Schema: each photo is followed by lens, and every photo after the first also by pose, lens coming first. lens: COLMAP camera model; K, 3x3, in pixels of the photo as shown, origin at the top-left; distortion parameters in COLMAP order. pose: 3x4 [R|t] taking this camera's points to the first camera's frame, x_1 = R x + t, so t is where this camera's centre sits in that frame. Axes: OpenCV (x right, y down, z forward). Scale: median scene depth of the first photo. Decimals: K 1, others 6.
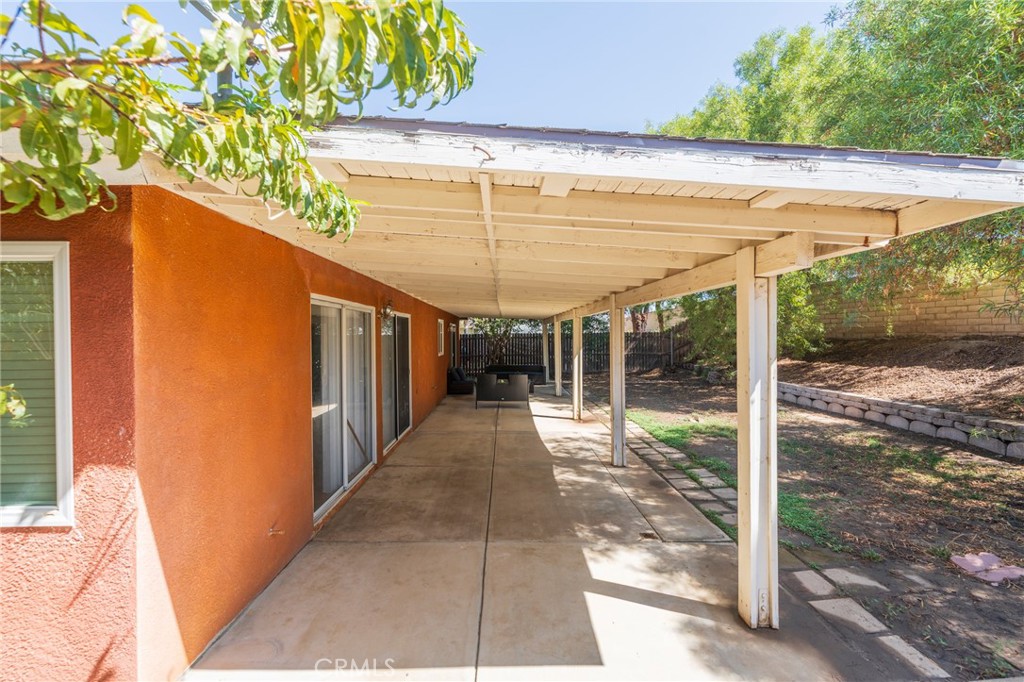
lens RADIAL K [[415.1, 0, 517.2], [0, 415.1, 336.2], [0, 0, 1]] dist [0.000074, -0.000505]
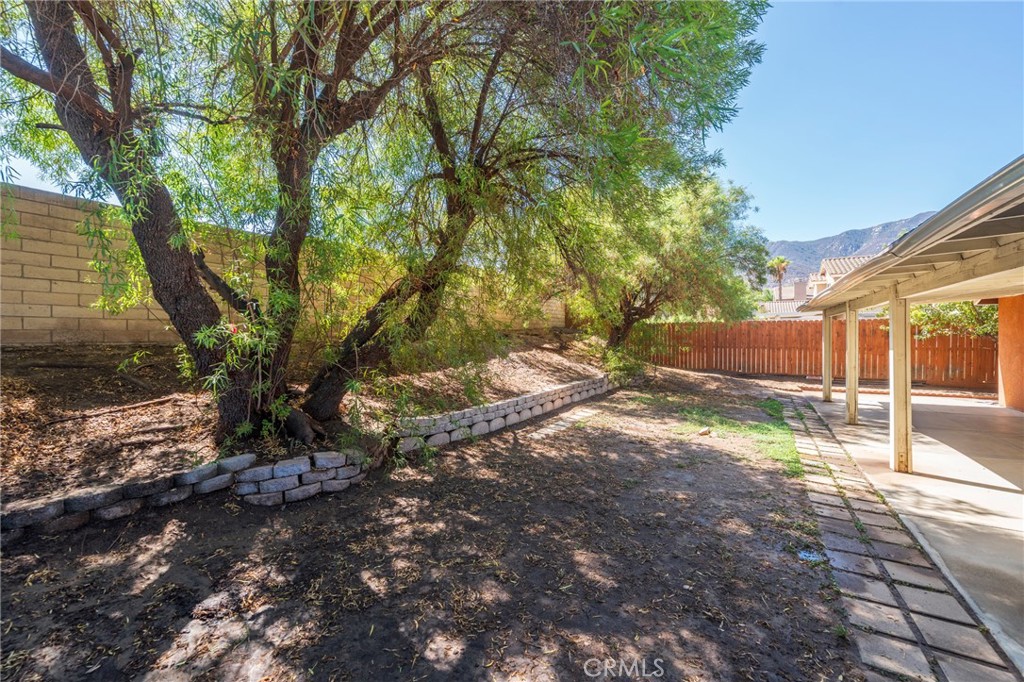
lens RADIAL K [[398.3, 0, 511.8], [0, 398.3, 334.0], [0, 0, 1]] dist [-0.000287, -0.000248]
pose [[-0.830536, 0.013345, 0.556805, 0.515137], [0.013361, 0.999903, -0.004035, 0.006972], [-0.556805, 0.004088, -0.830633, 2.997445]]
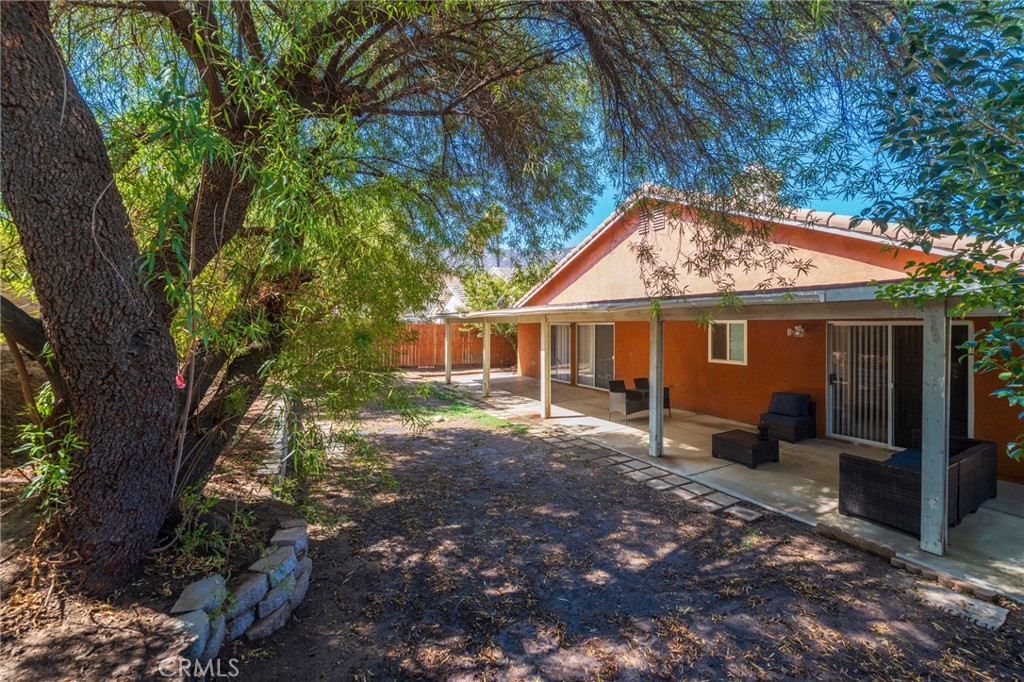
lens RADIAL K [[429.0, 0, 515.1], [0, 429.0, 335.8], [0, 0, 1]] dist [-0.000662, -0.000307]
pose [[-0.894647, 0.016792, -0.446458, 1.169629], [0.003029, 0.999498, 0.031523, -0.048340], [0.446763, 0.026850, -0.894249, 3.194405]]
